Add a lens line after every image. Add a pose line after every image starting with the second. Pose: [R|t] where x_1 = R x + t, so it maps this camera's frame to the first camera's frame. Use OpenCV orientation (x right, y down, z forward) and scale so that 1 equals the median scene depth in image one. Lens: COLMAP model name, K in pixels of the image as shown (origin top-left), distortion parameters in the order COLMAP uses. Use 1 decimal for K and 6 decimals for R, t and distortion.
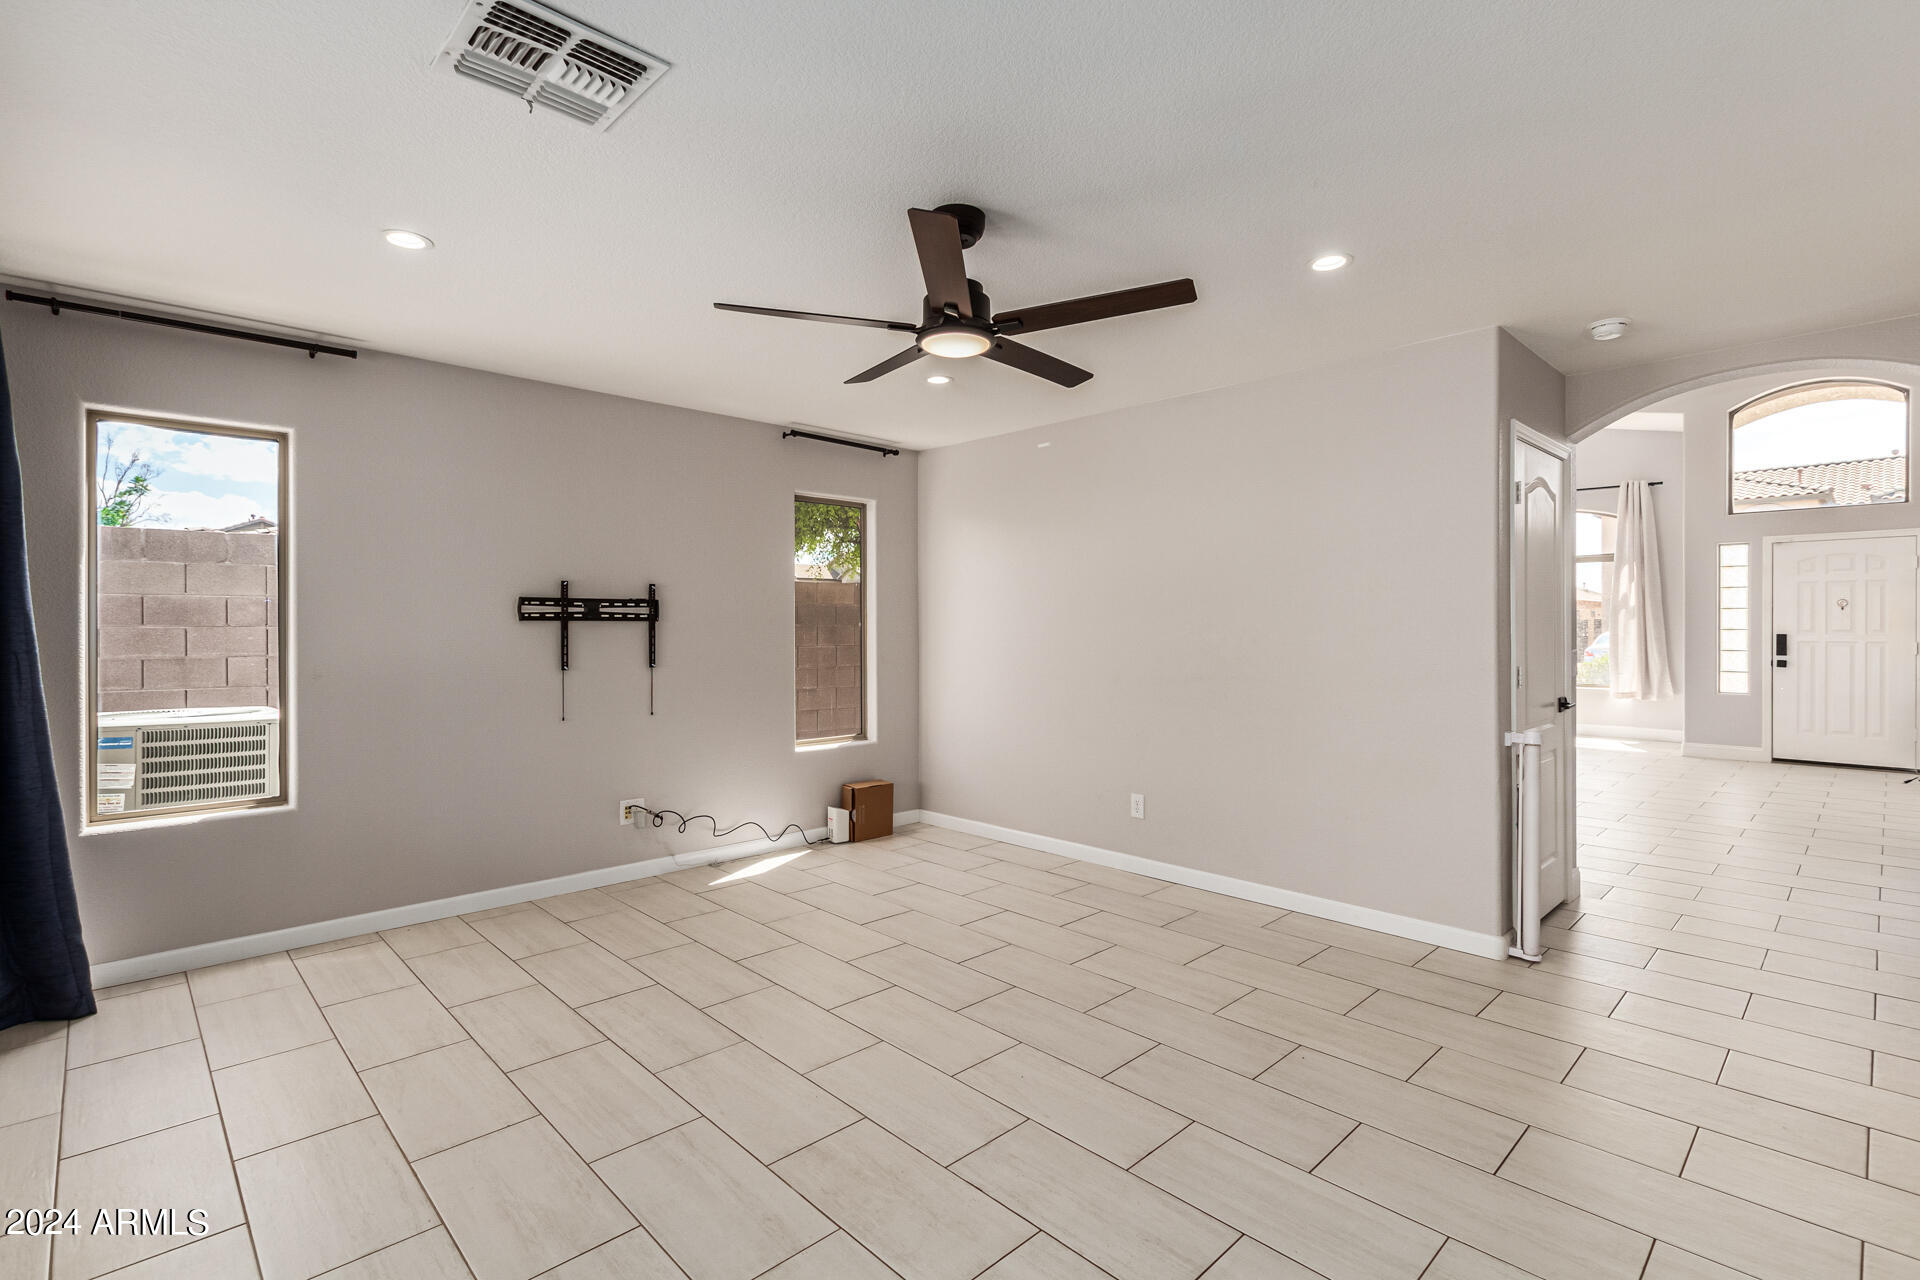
lens RADIAL K [[885.7, 0, 955.9], [0, 885.7, 631.0], [0, 0, 1]] dist [0.006788, -0.002017]
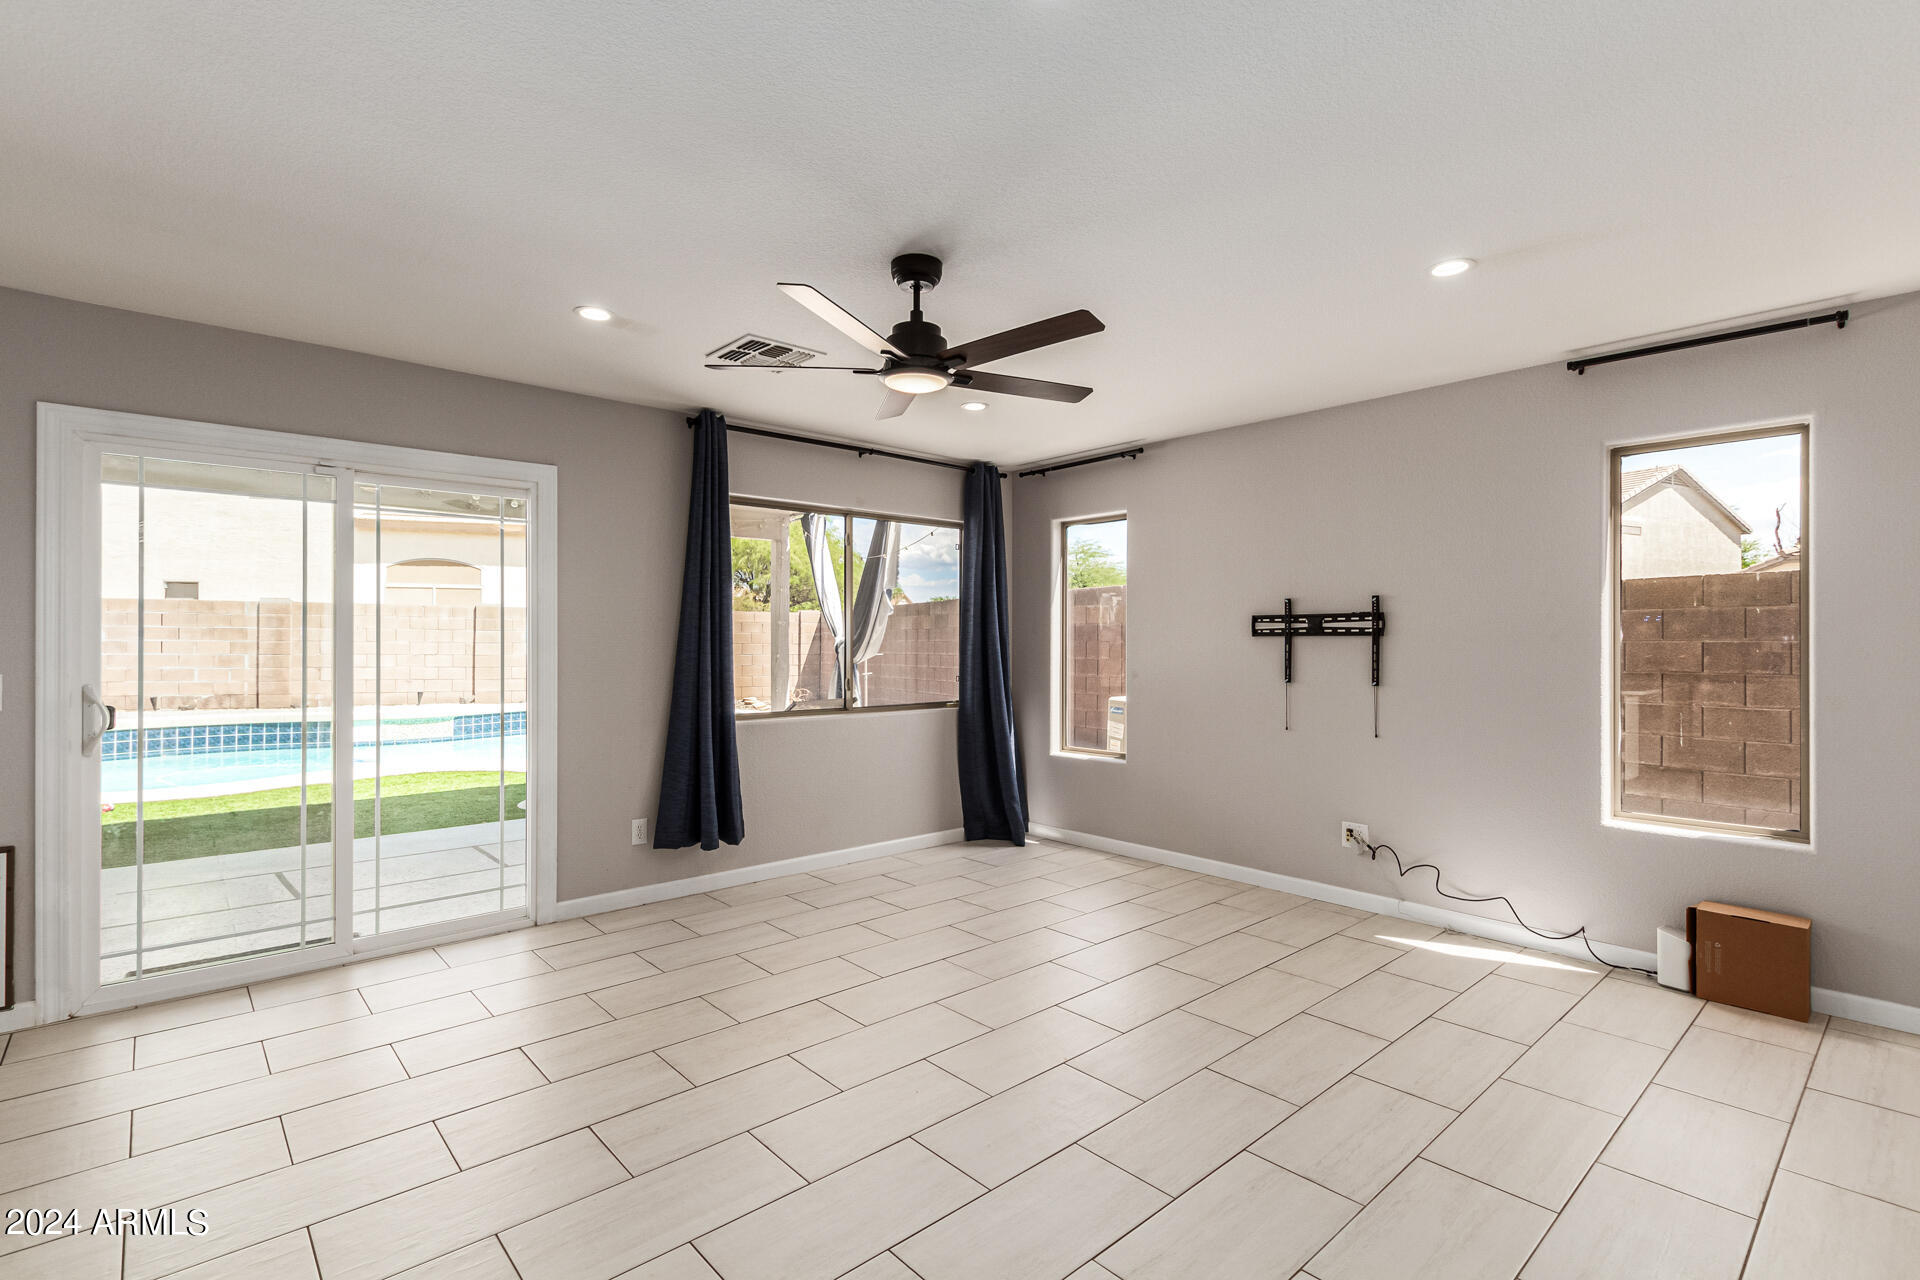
lens RADIAL K [[885.7, 0, 952.0], [0, 885.7, 642.1], [0, 0, 1]] dist [0.006788, -0.002017]
pose [[-0.034568, 0.001240, -0.999402, 0.629474], [-0.004495, 0.999989, 0.001397, -0.004046], [0.999392, 0.004541, -0.034562, 0.626594]]
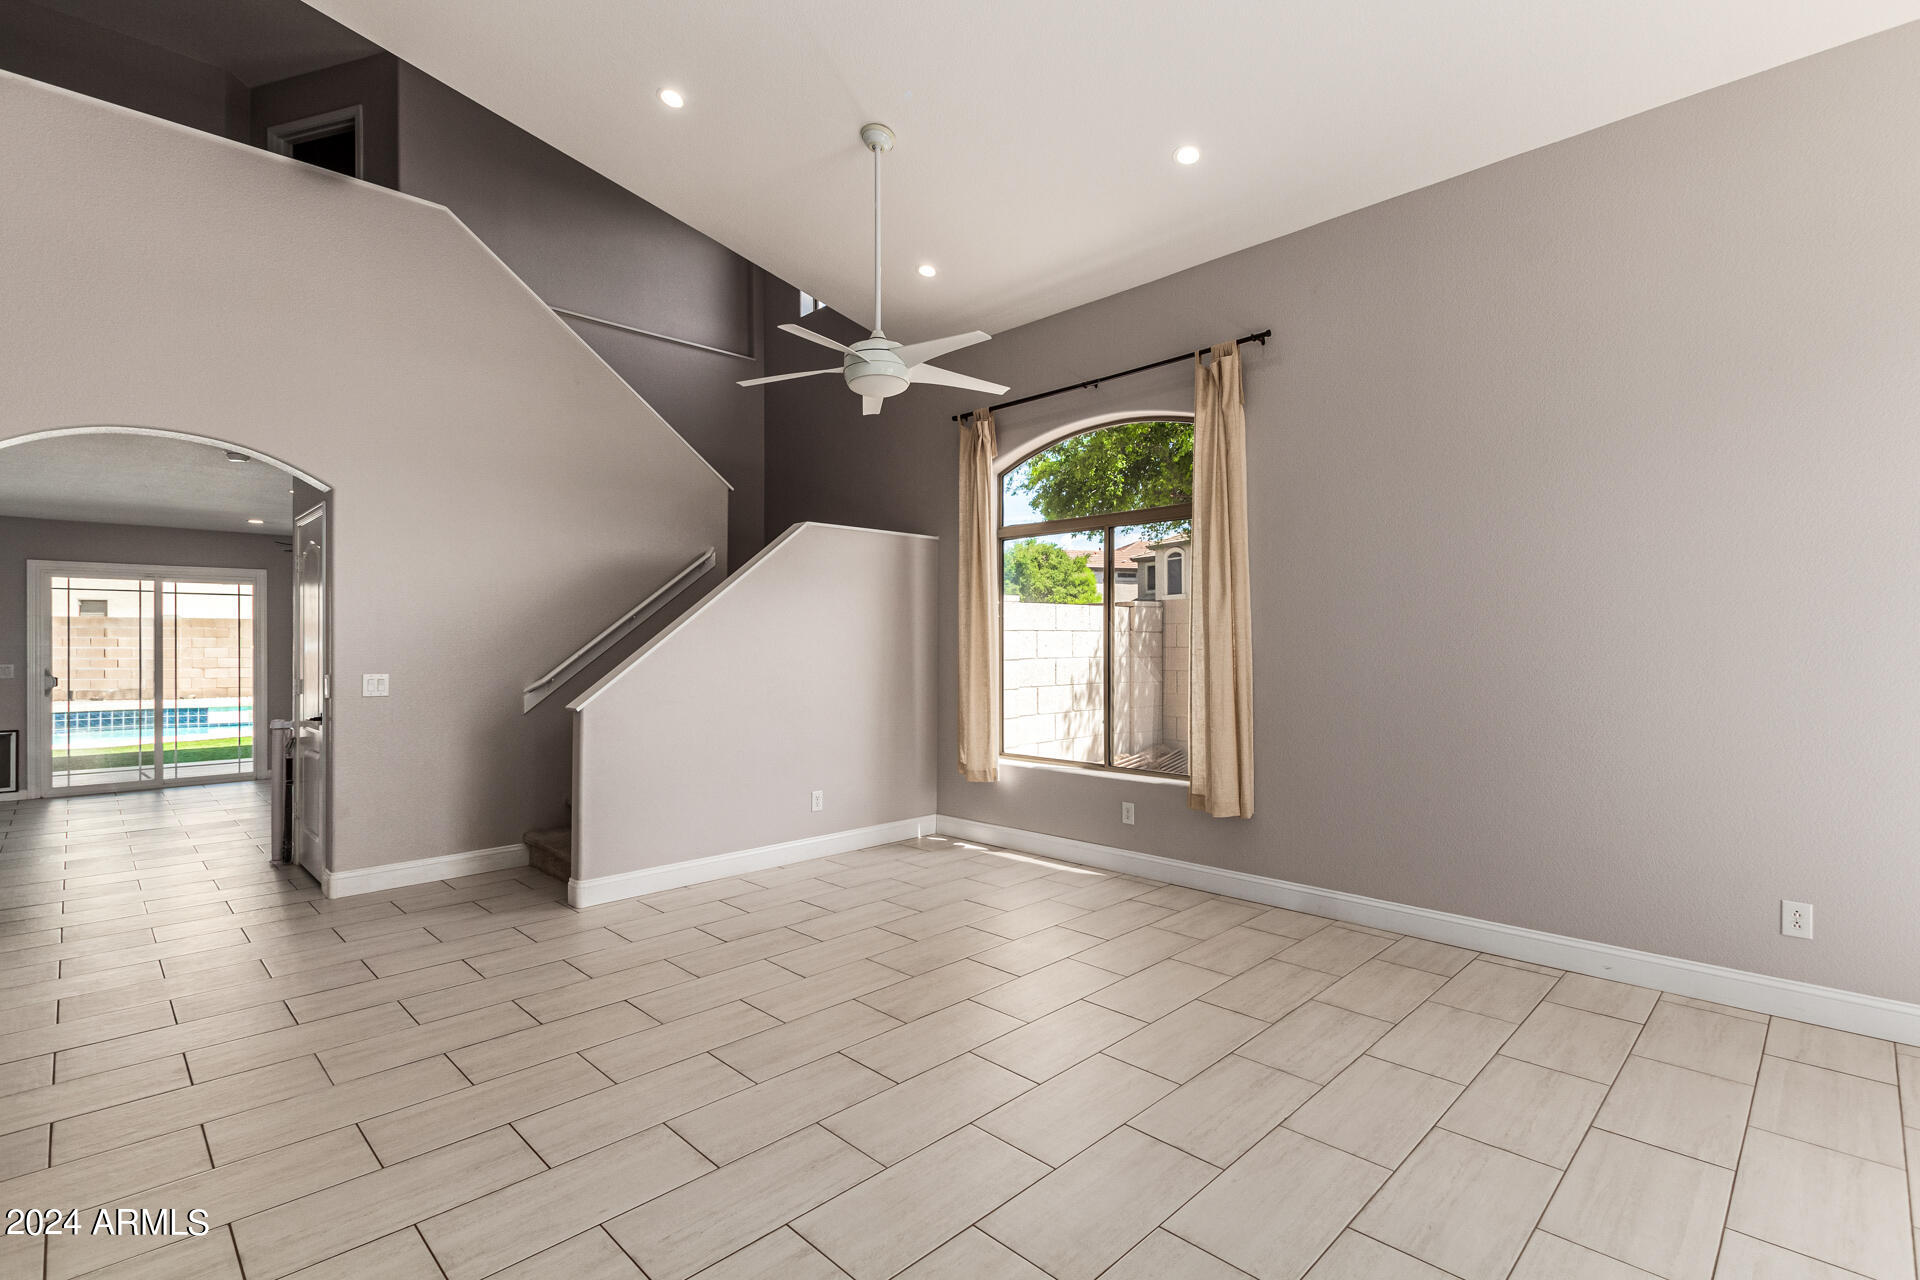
lens RADIAL K [[885.7, 0, 923.3], [0, 885.7, 631.7], [0, 0, 1]] dist [0.006788, -0.002017]
pose [[-0.009962, -0.019434, -0.999762, 0.705572], [-0.002015, 0.999809, -0.019415, -0.001778], [0.999948, 0.001821, -0.009999, 0.700132]]
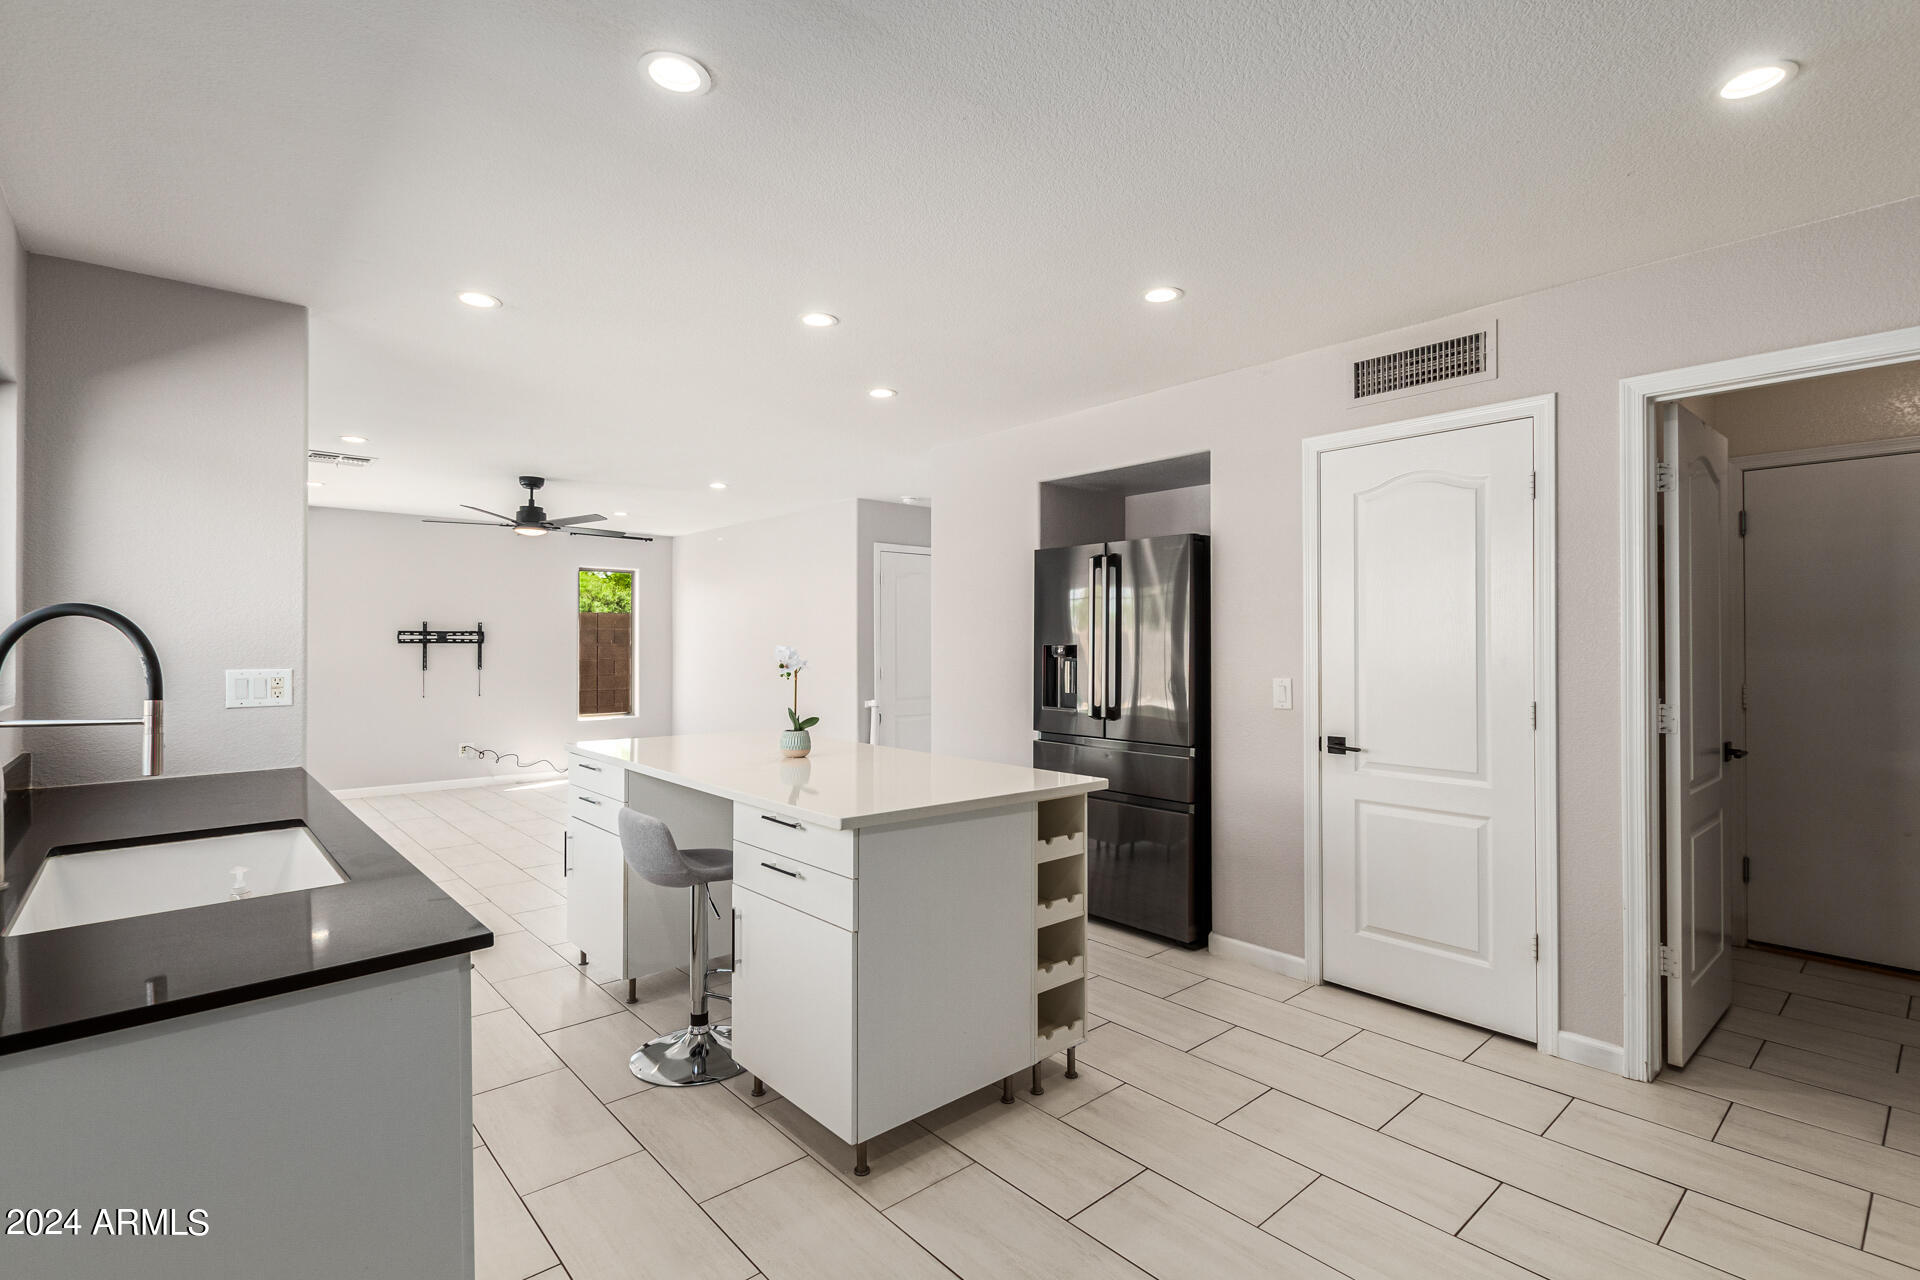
lens RADIAL K [[885.7, 0, 963.6], [0, 885.7, 634.0], [0, 0, 1]] dist [0.006788, -0.002017]
pose [[0.999360, 0.000563, -0.035777, 0.737229], [-0.001014, 0.999921, -0.012568, -0.008960], [0.035767, 0.012597, 0.999281, -0.797354]]
